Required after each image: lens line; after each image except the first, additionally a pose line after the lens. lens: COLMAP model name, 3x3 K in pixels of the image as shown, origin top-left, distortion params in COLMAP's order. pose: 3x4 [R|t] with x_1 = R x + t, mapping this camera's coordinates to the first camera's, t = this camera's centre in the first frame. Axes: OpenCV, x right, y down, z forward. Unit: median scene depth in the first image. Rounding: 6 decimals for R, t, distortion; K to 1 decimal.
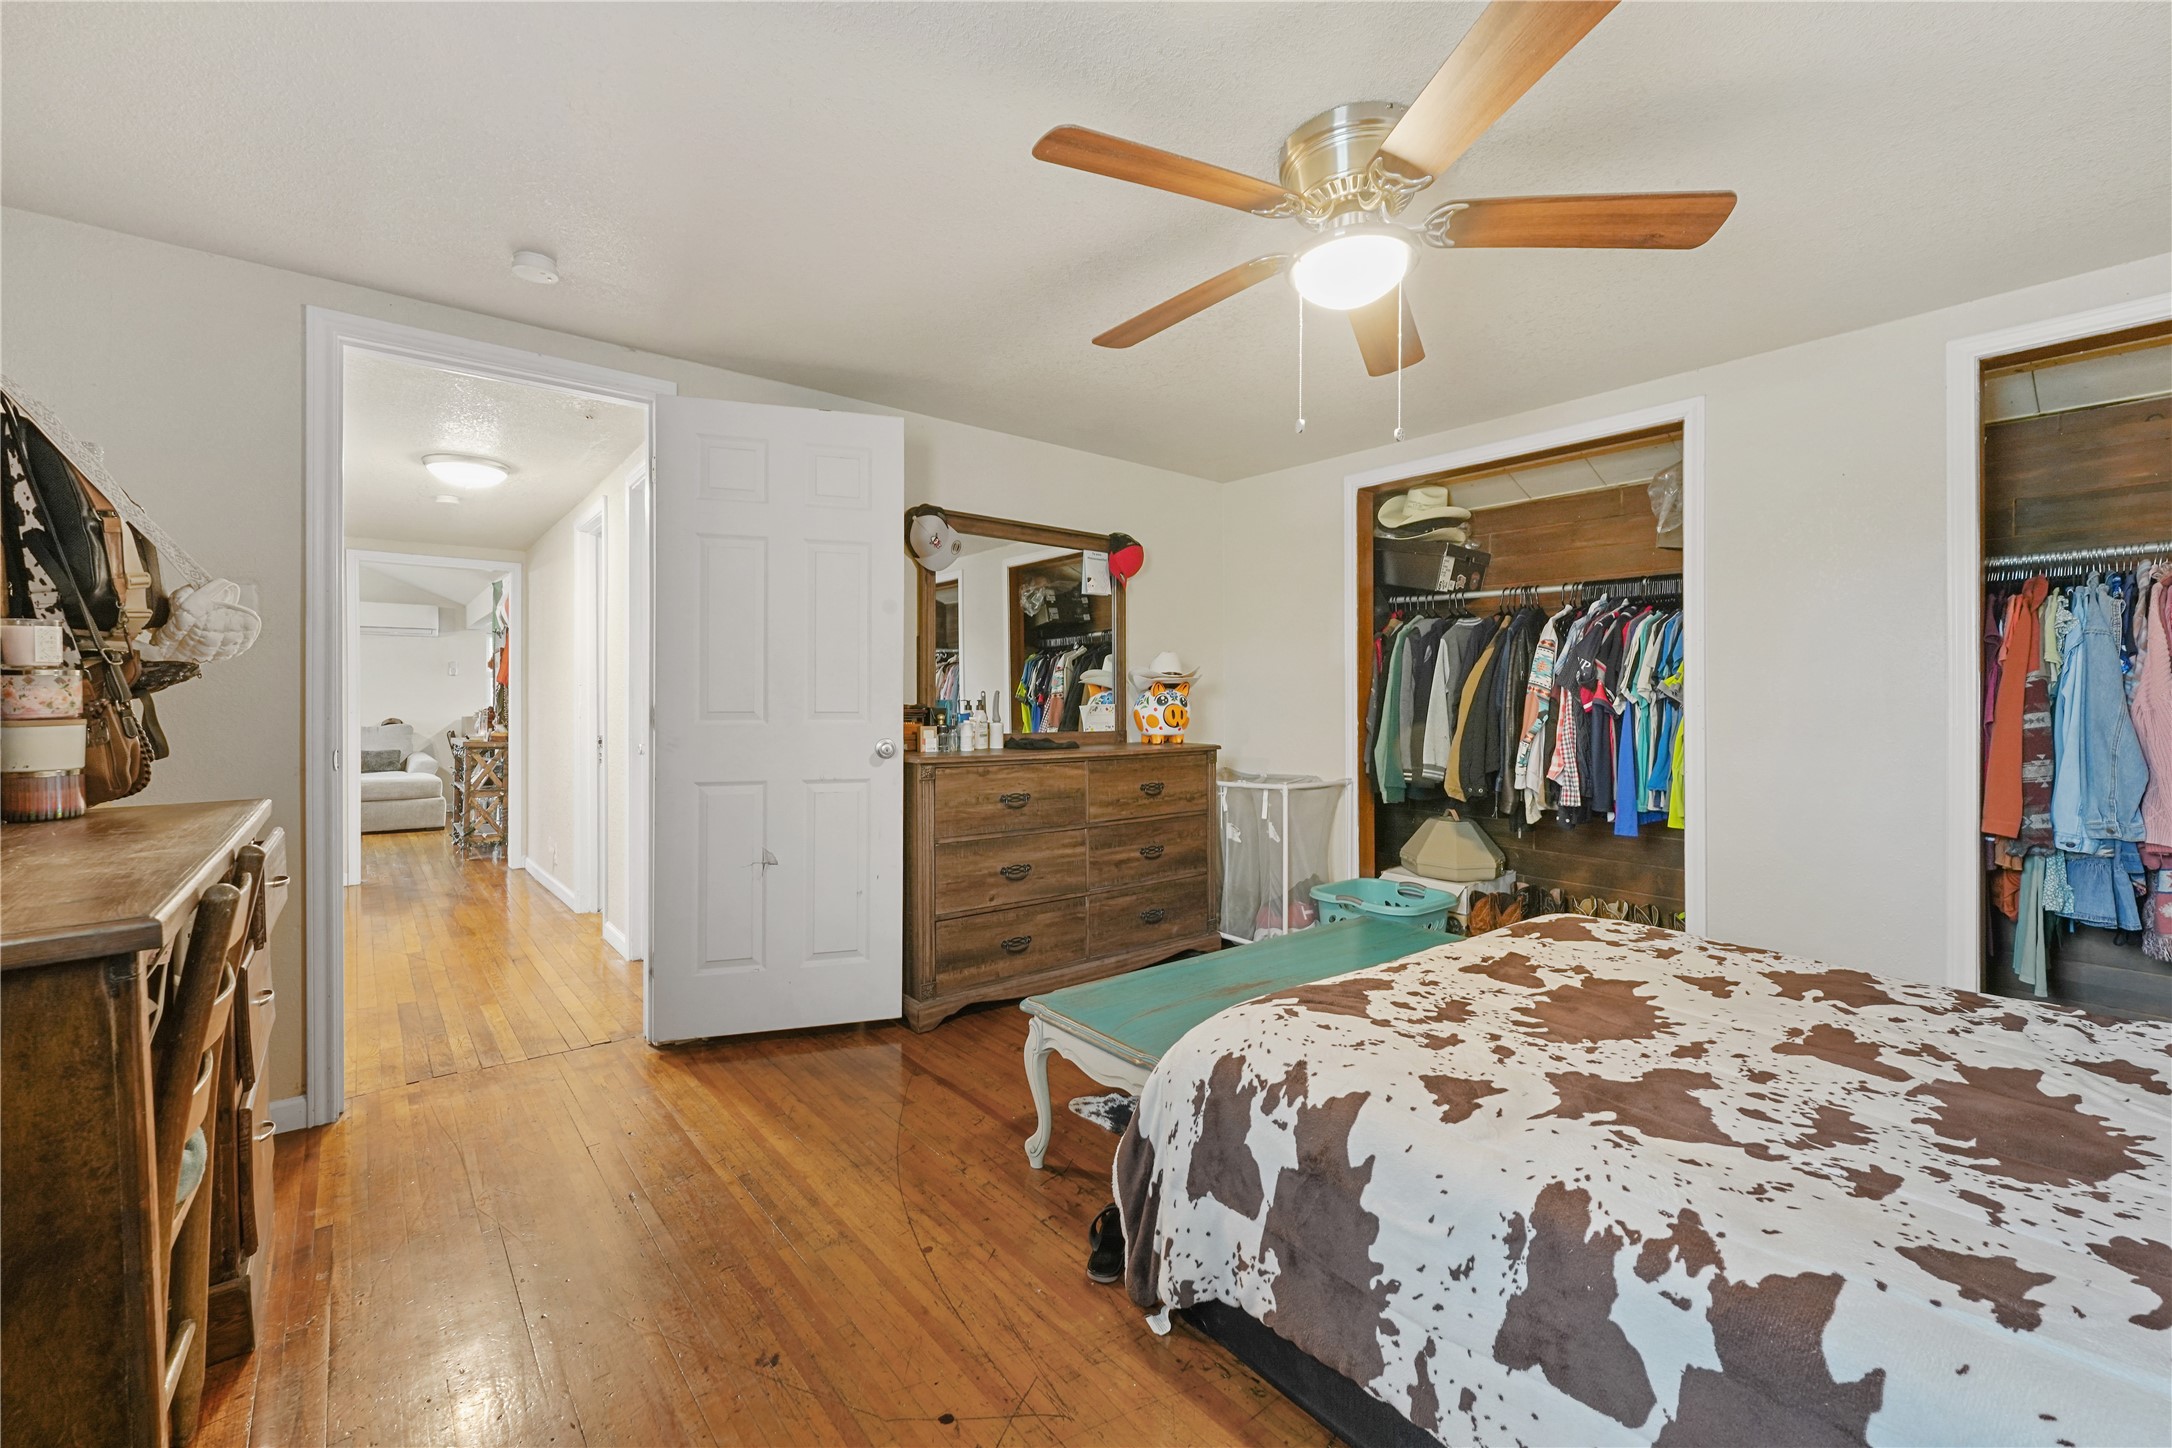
lens RADIAL K [[888.0, 0, 1084.2], [0, 888.0, 707.7], [0, 0, 1]] dist [-0.000502, -0.000064]
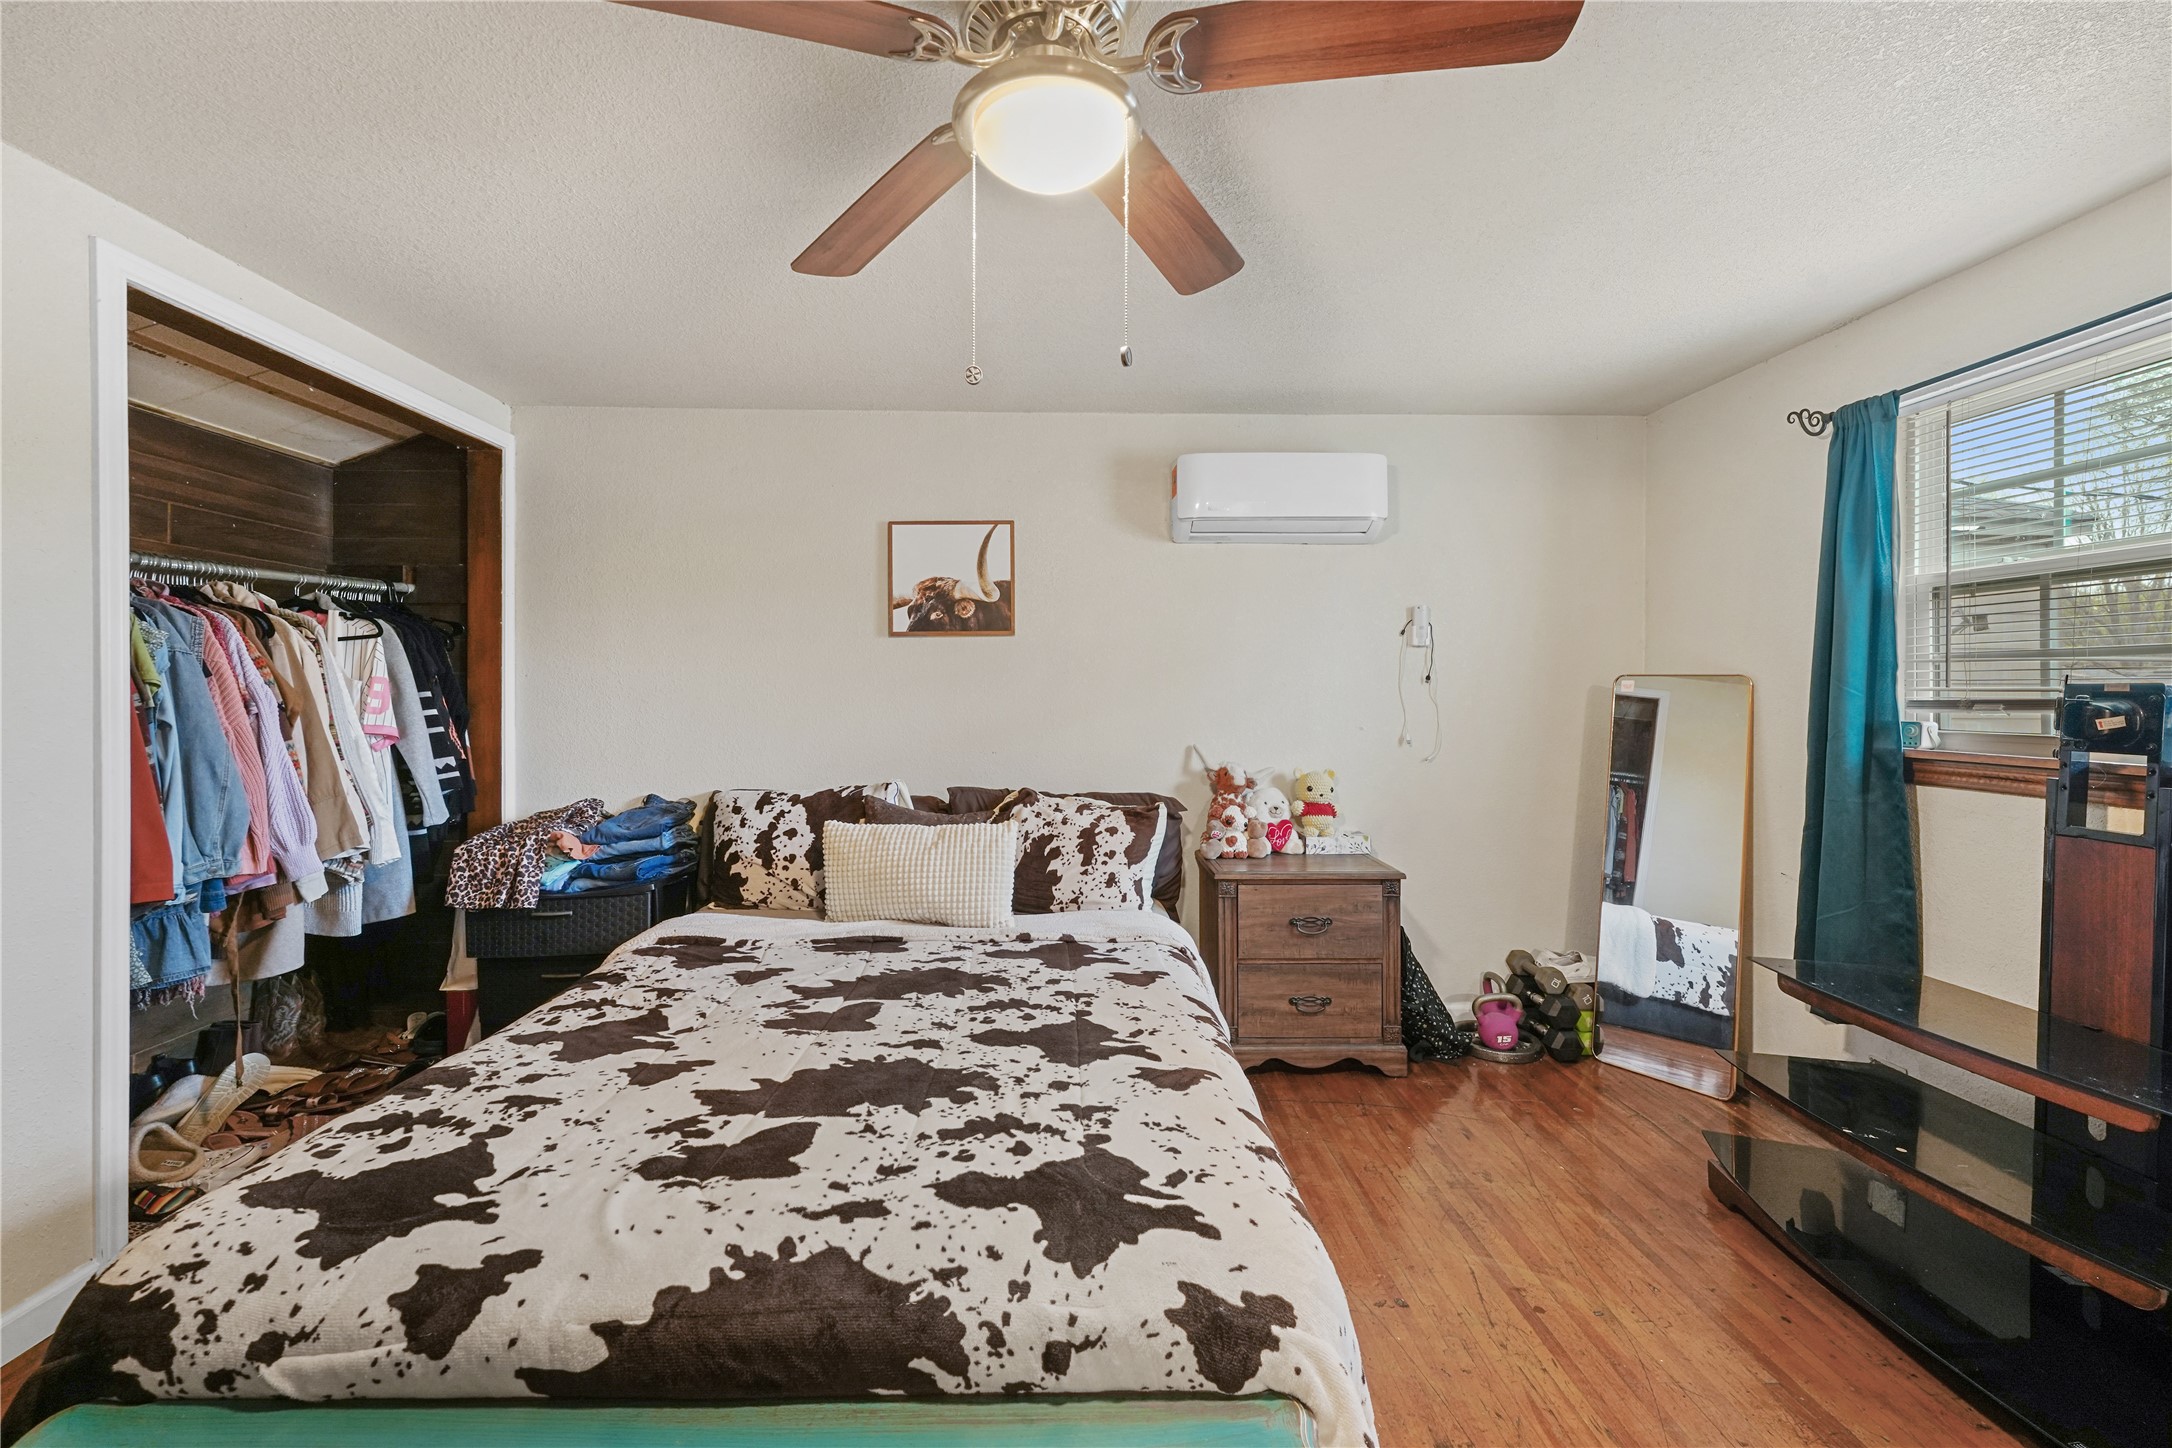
lens RADIAL K [[888.0, 0, 1077.1], [0, 888.0, 701.7], [0, 0, 1]] dist [-0.000502, -0.000064]
pose [[-0.788203, -0.008828, 0.615352, -0.162792], [0.005522, 0.999755, 0.021417, -0.073359], [-0.615391, 0.020278, -0.787961, 1.726907]]
